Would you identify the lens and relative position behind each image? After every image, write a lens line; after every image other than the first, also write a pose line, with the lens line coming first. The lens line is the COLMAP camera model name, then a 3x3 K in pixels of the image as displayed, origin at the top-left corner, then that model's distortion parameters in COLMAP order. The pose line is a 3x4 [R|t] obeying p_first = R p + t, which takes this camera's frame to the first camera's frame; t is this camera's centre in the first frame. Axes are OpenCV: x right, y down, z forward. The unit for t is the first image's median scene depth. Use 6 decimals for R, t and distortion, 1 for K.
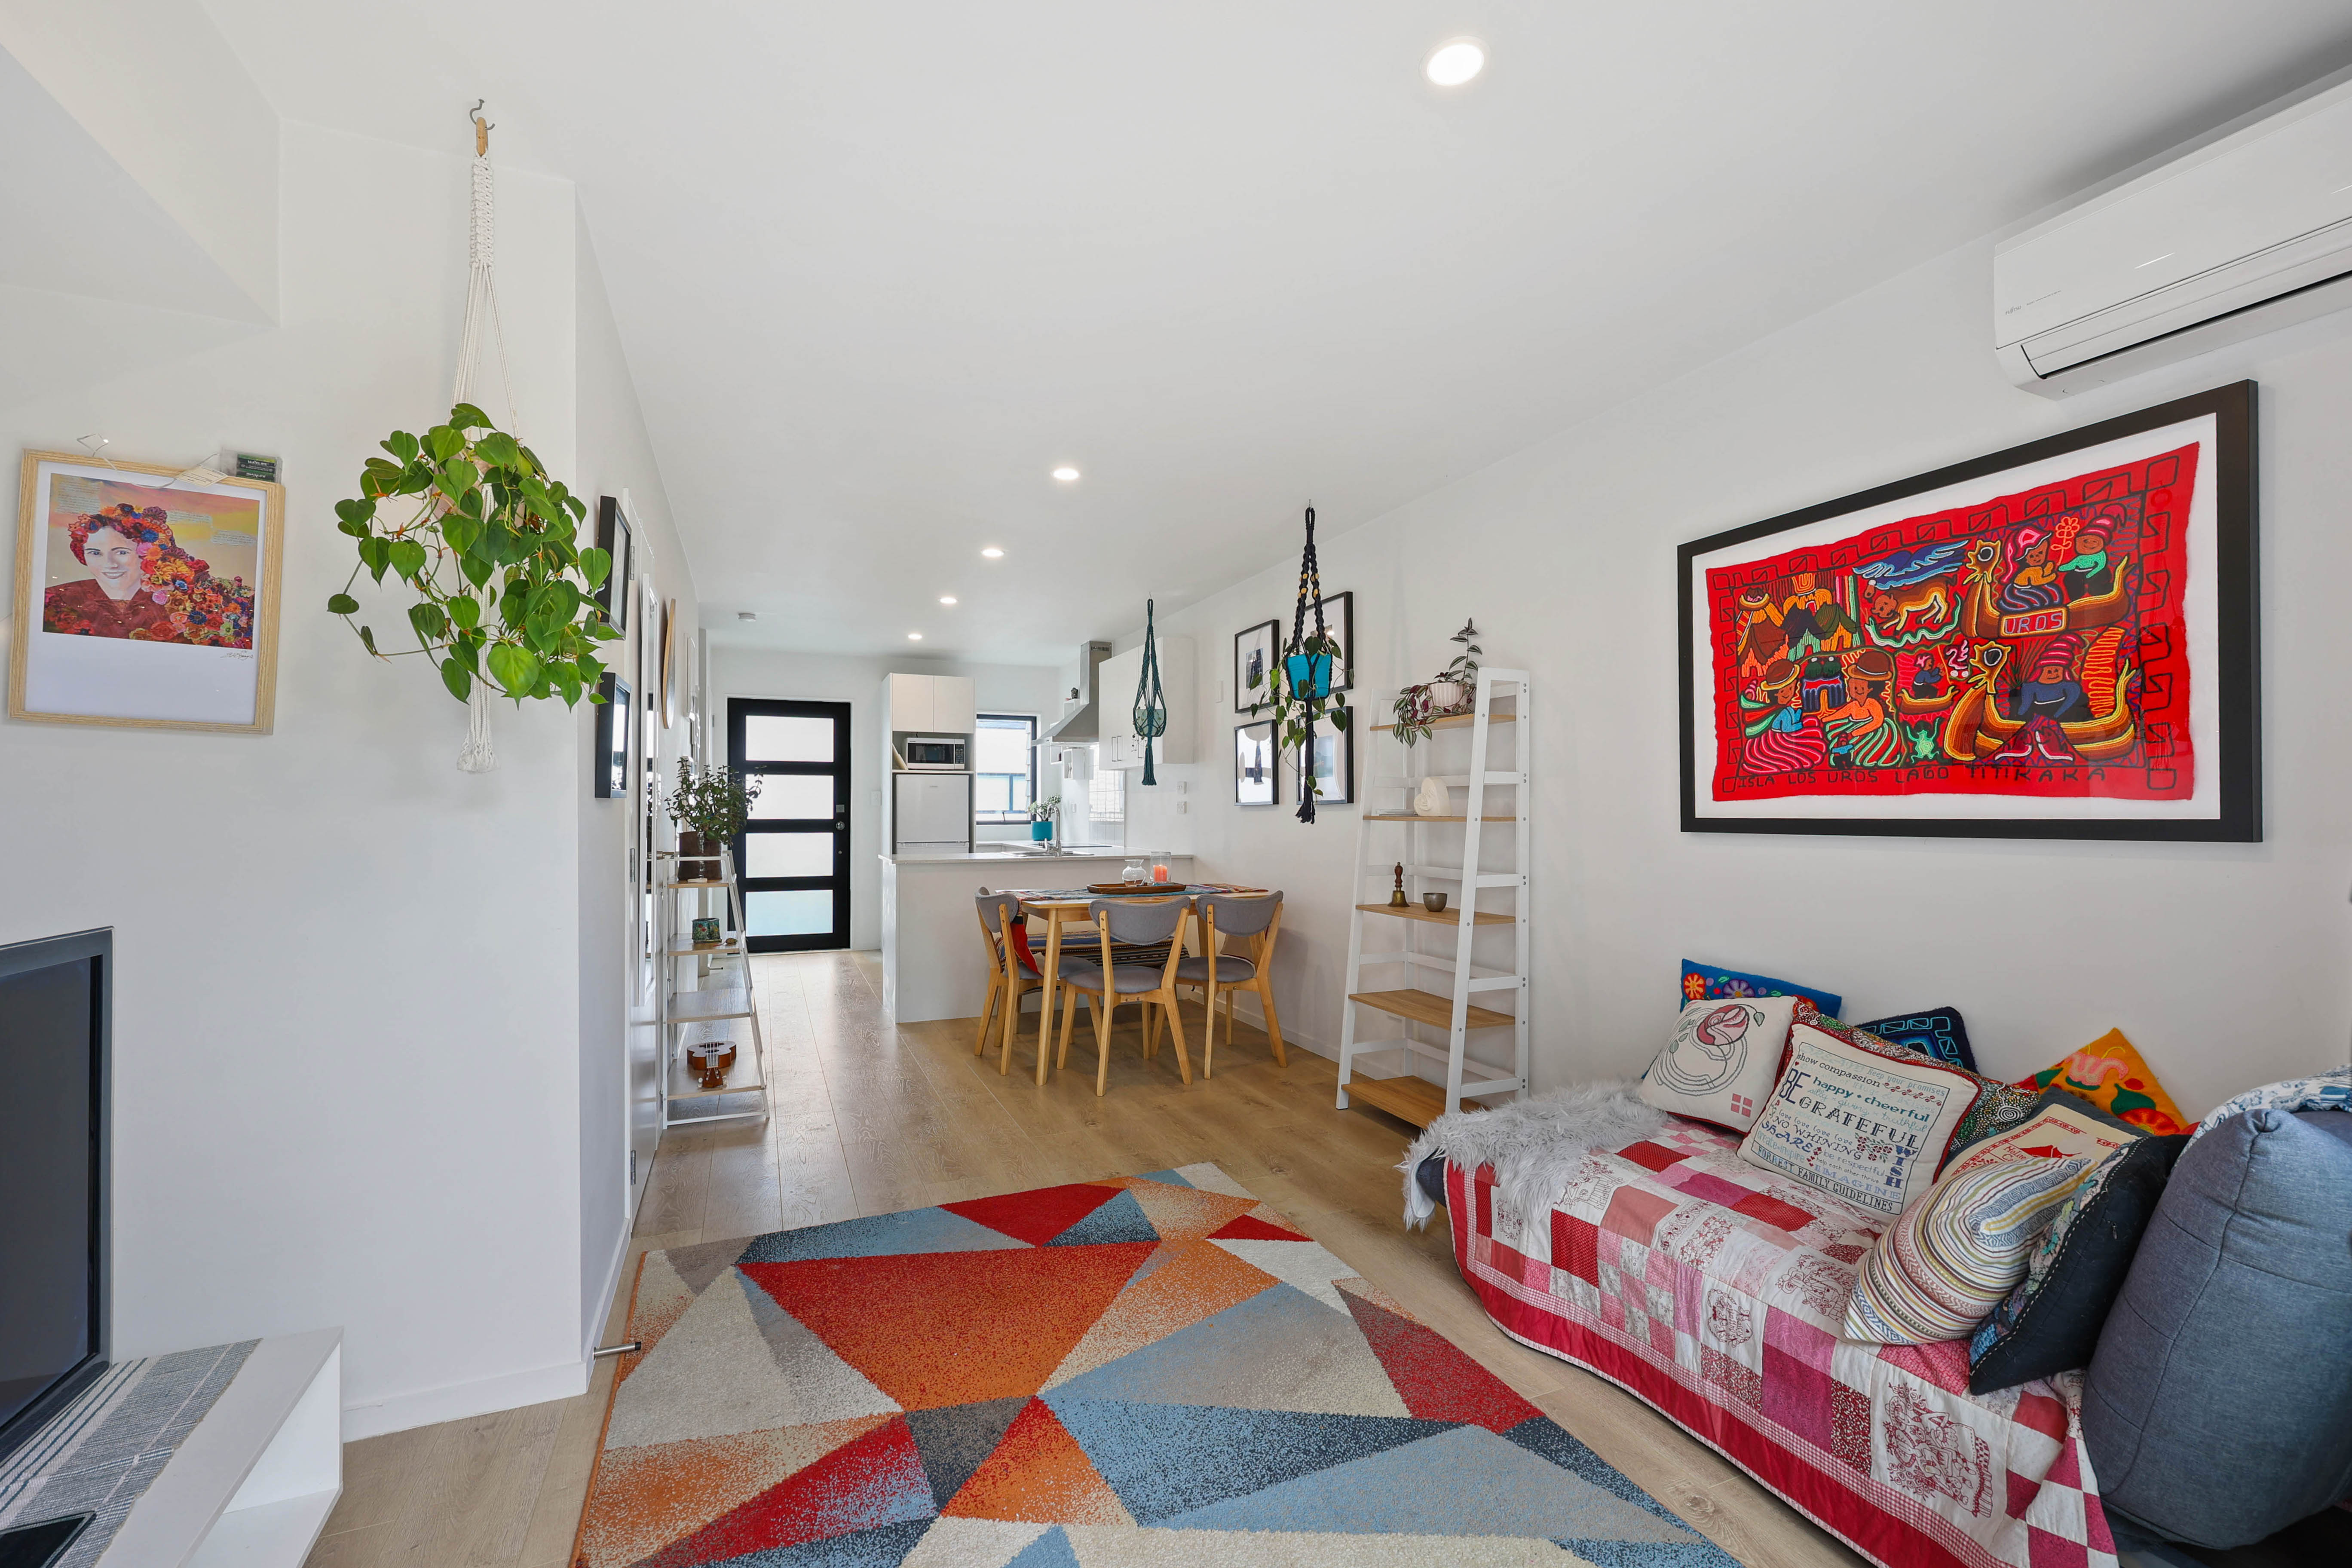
lens RADIAL K [[989.9, 0, 1212.3], [0, 989.9, 821.5], [0, 0, 1]] dist [-0.000653, 0.001133]
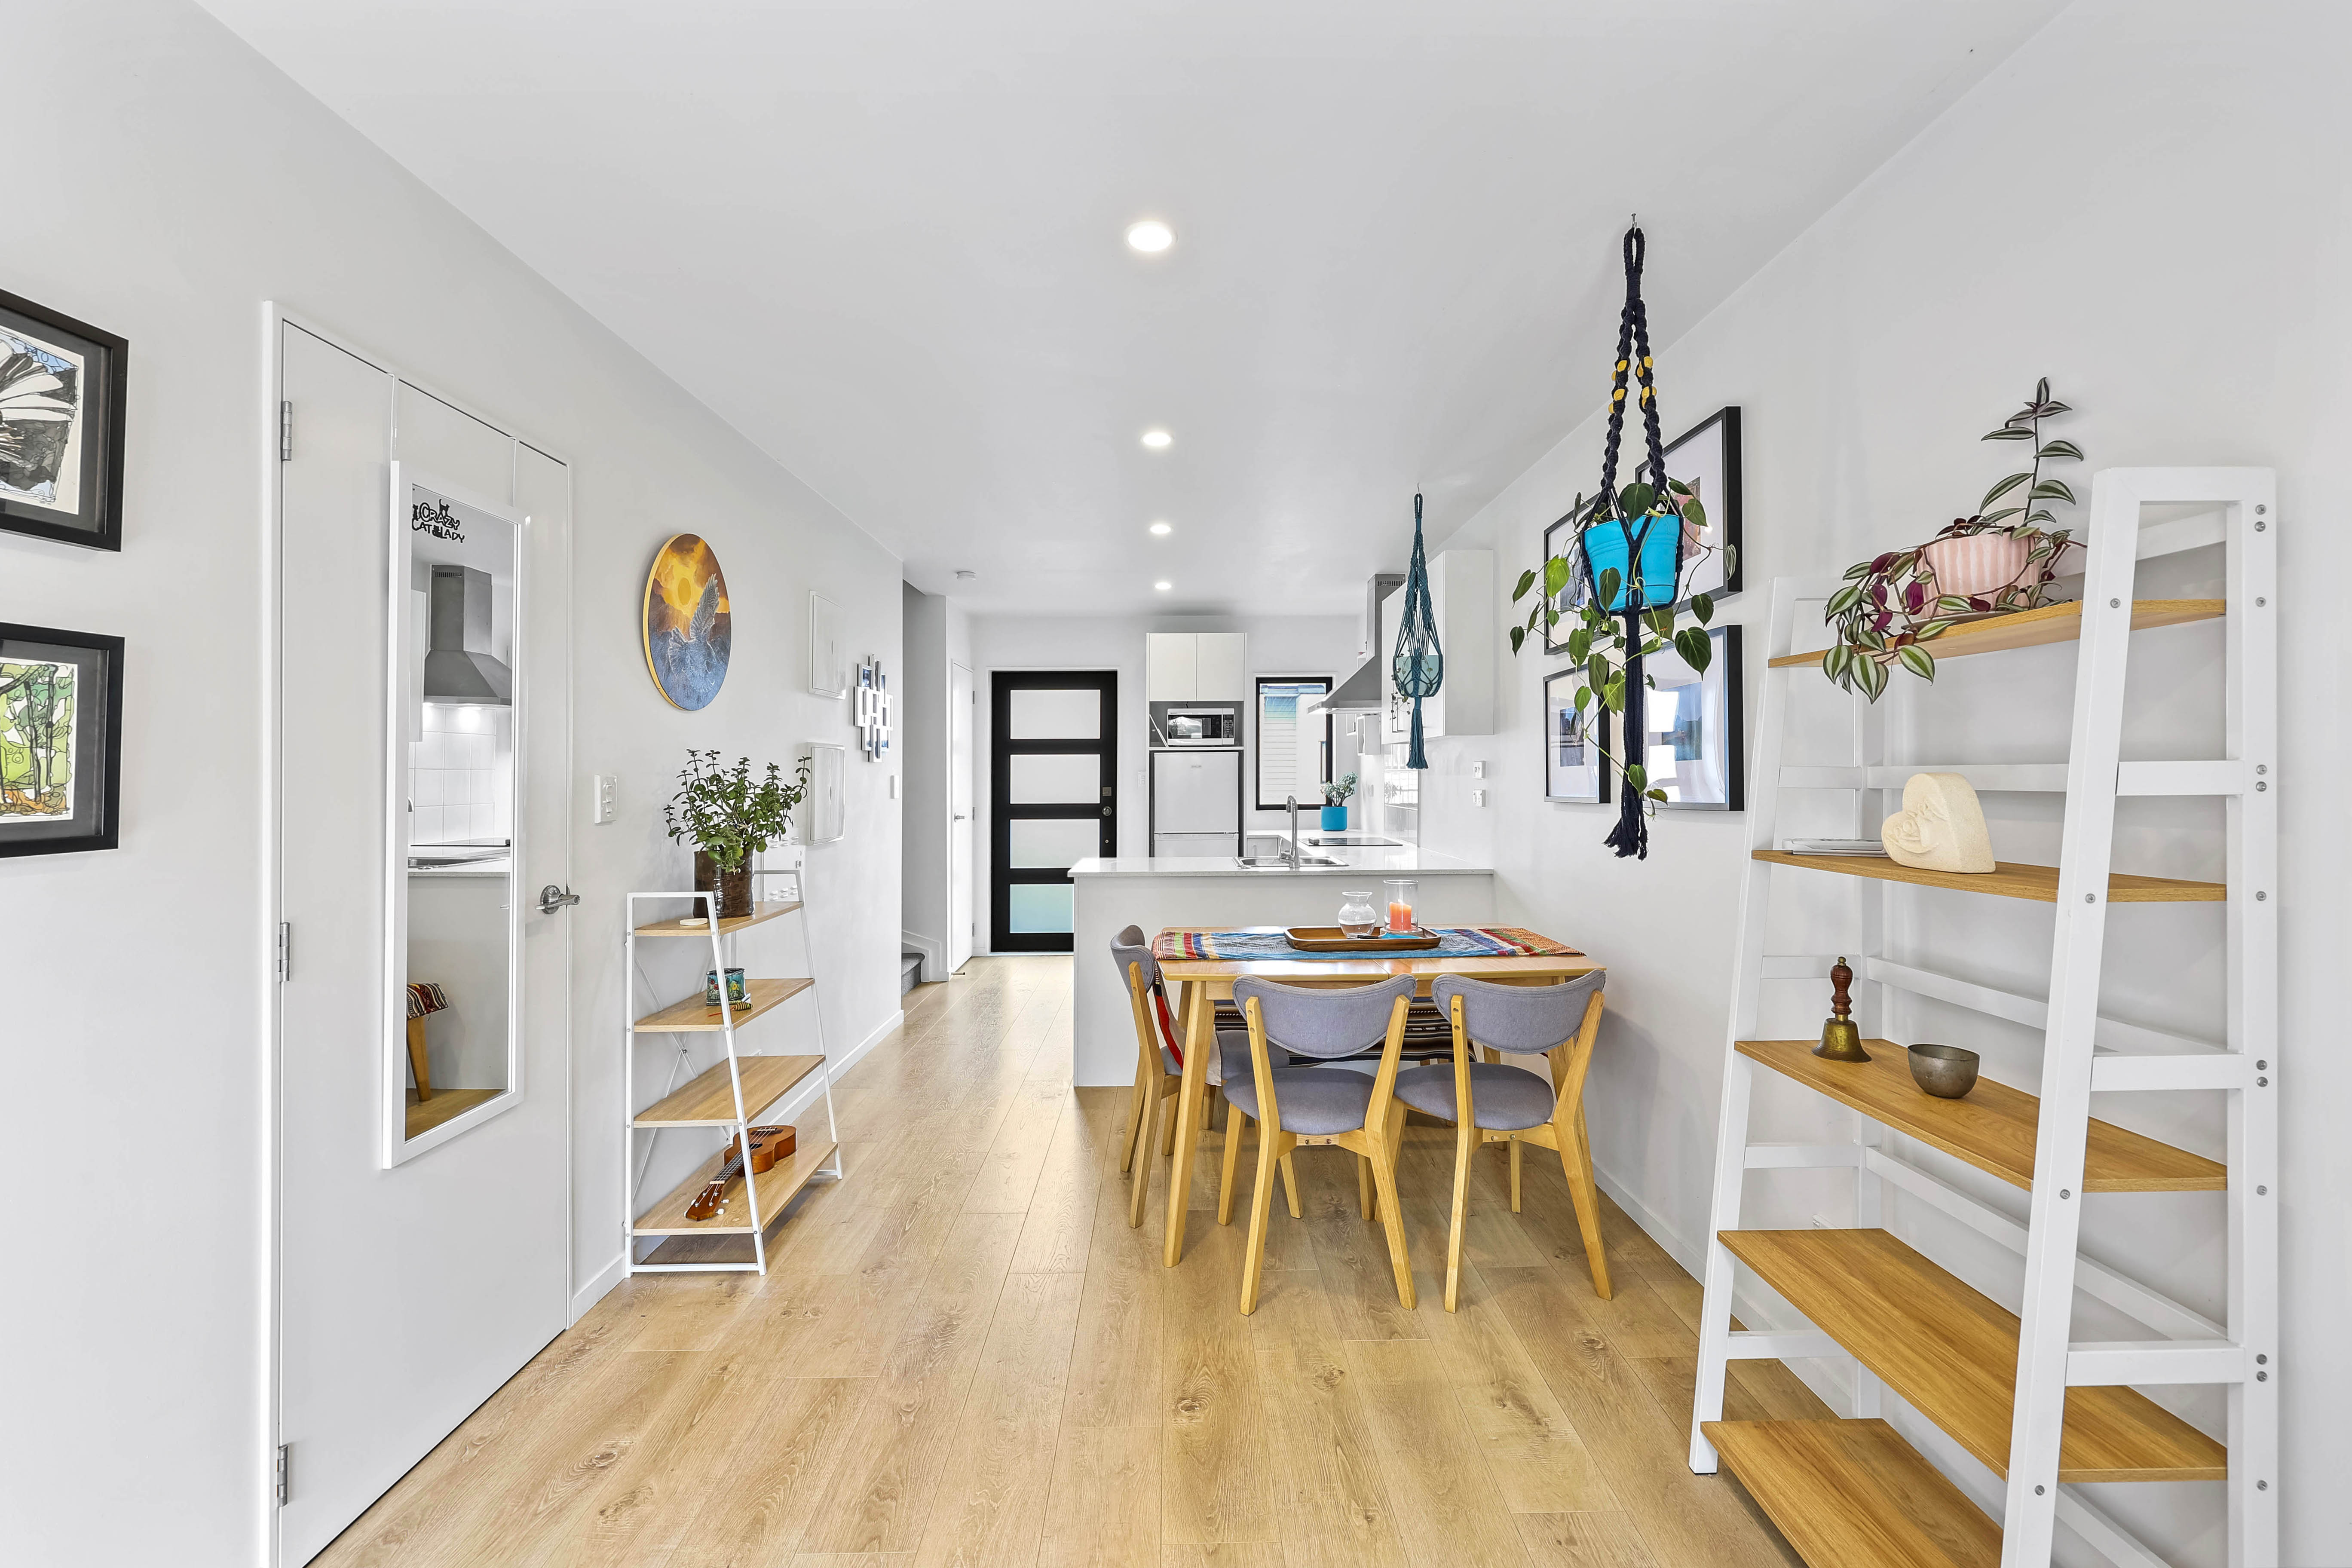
lens RADIAL K [[989.9, 0, 1195.3], [0, 989.9, 783.6], [0, 0, 1]] dist [-0.000653, 0.001133]
pose [[0.917989, -0.002906, -0.396595, 0.089526], [0.001810, 0.999993, -0.003138, -0.033521], [0.396601, 0.002162, 0.917989, 0.434019]]
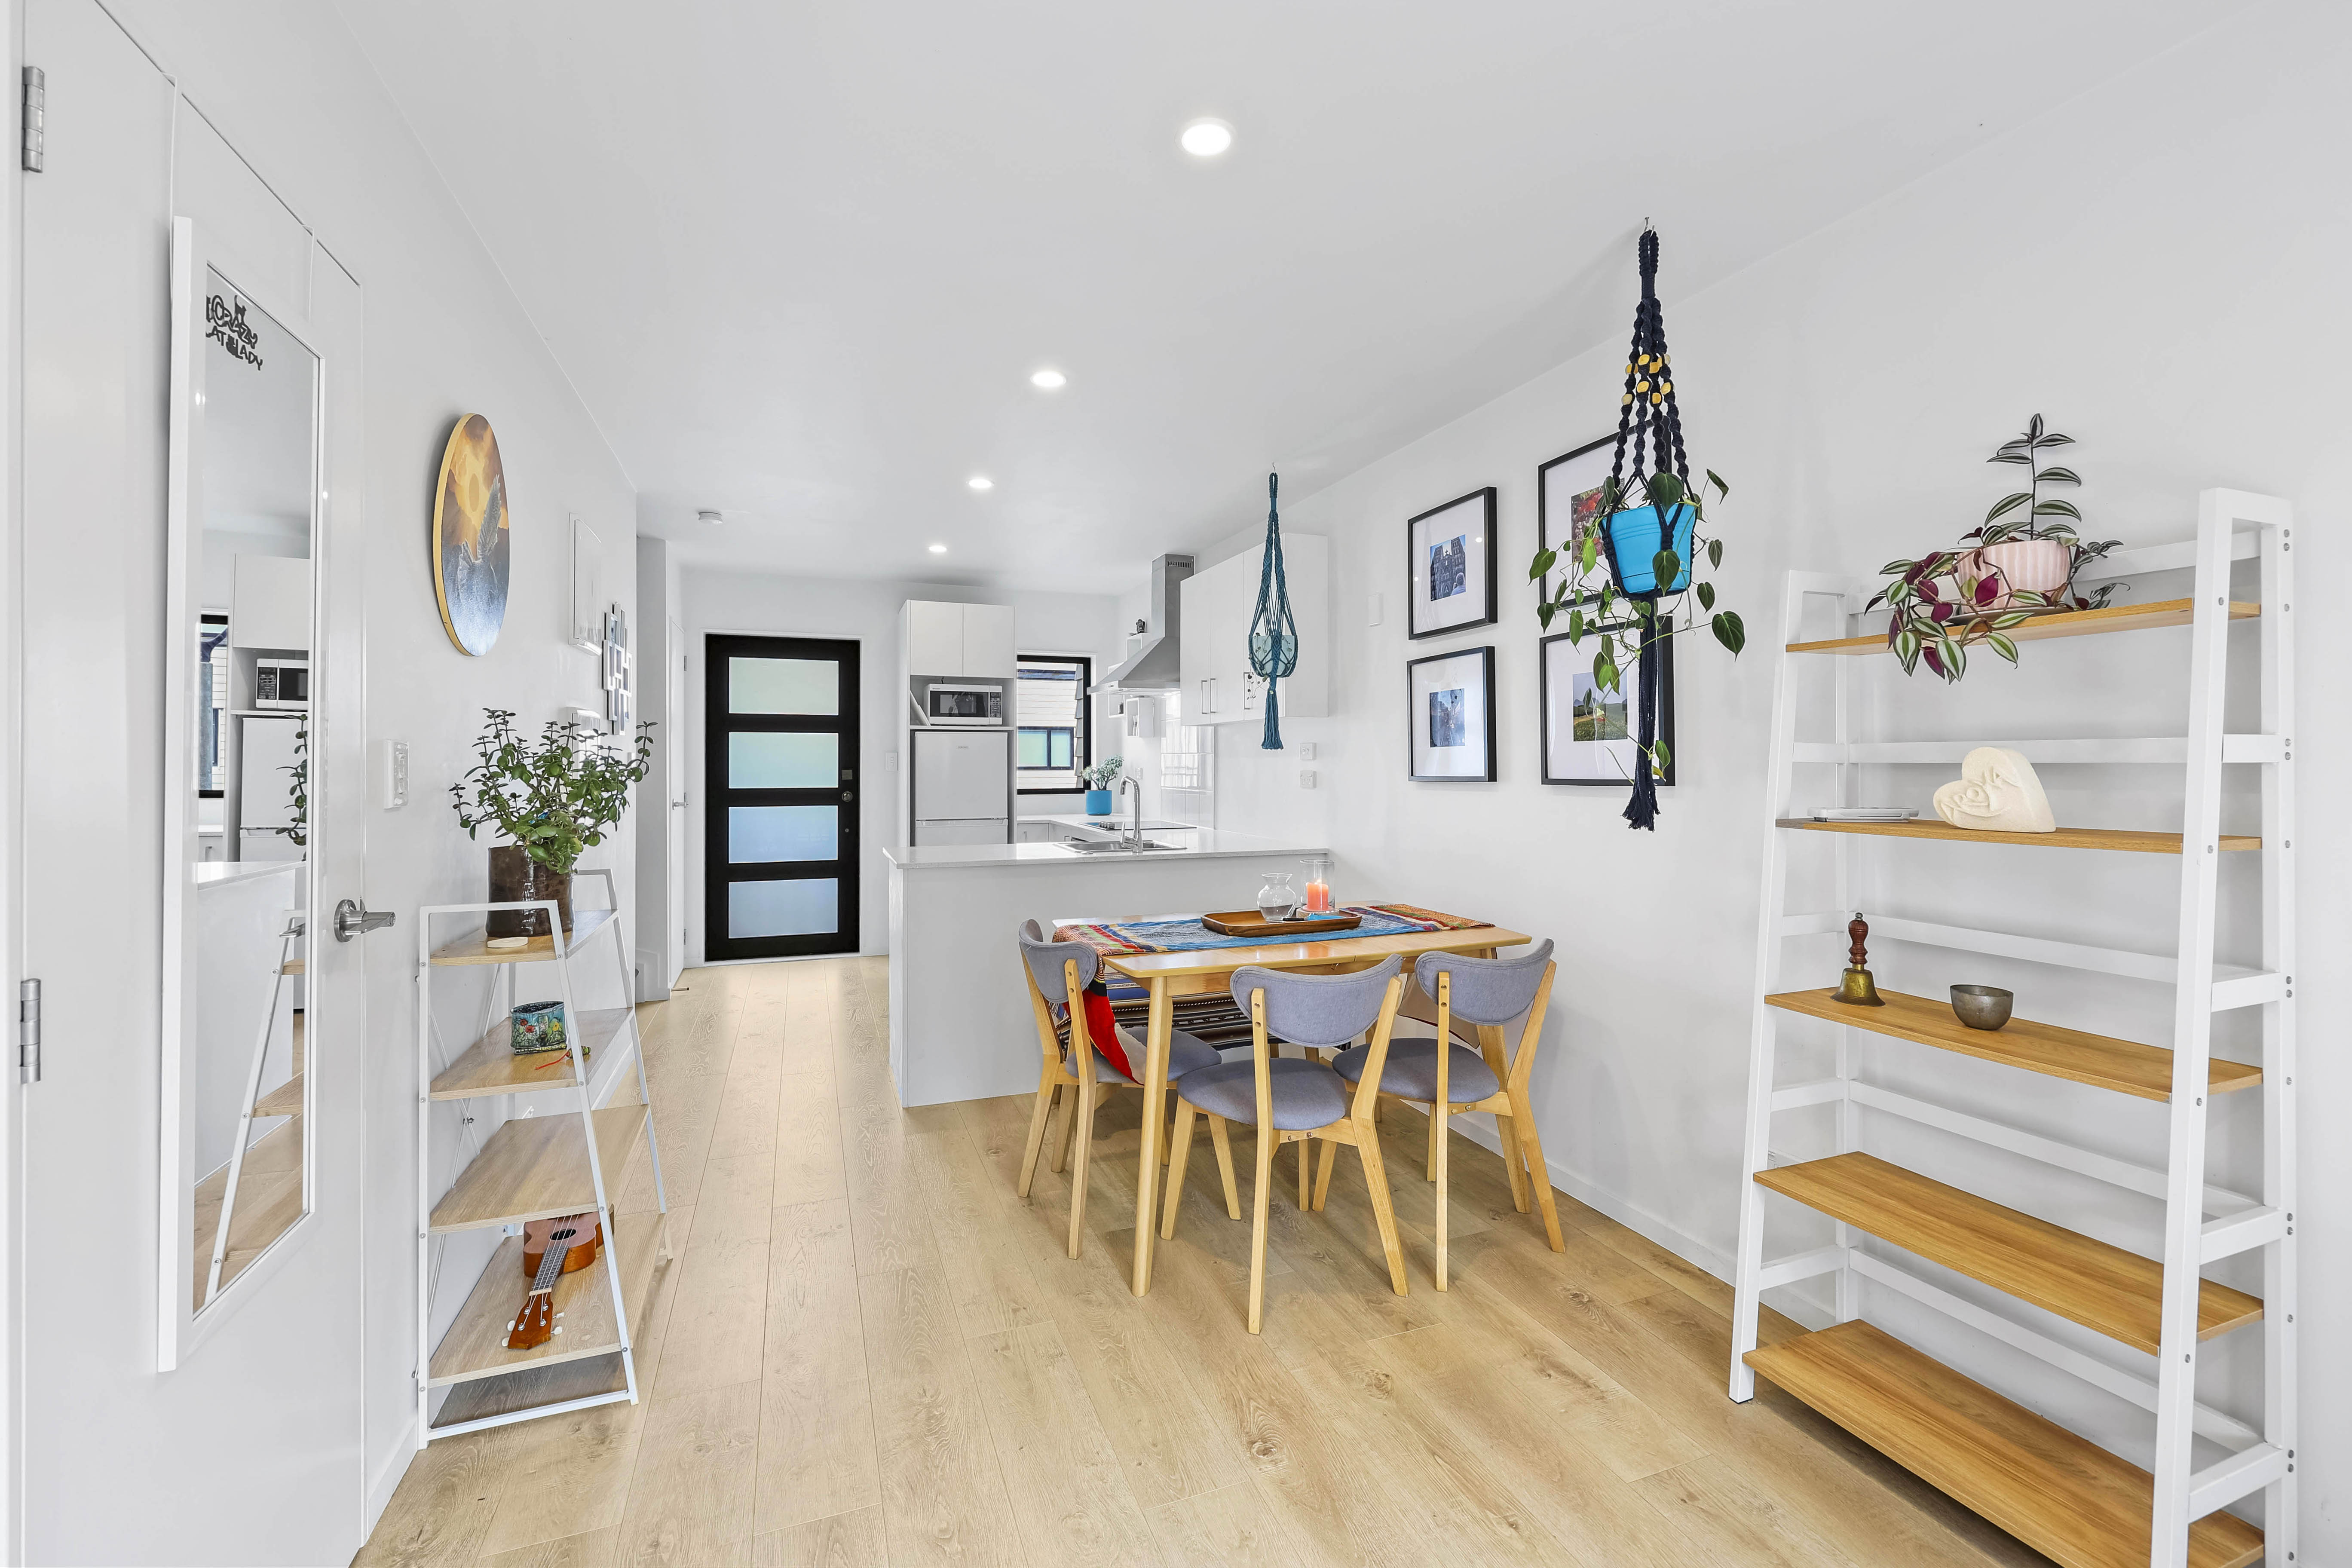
lens RADIAL K [[989.9, 0, 1190.5], [0, 989.9, 770.7], [0, 0, 1]] dist [-0.000653, 0.001133]
pose [[0.998422, -0.000818, -0.056152, -0.111914], [0.000662, 0.999996, -0.002805, -0.027075], [0.056154, 0.002763, 0.998418, 0.441698]]
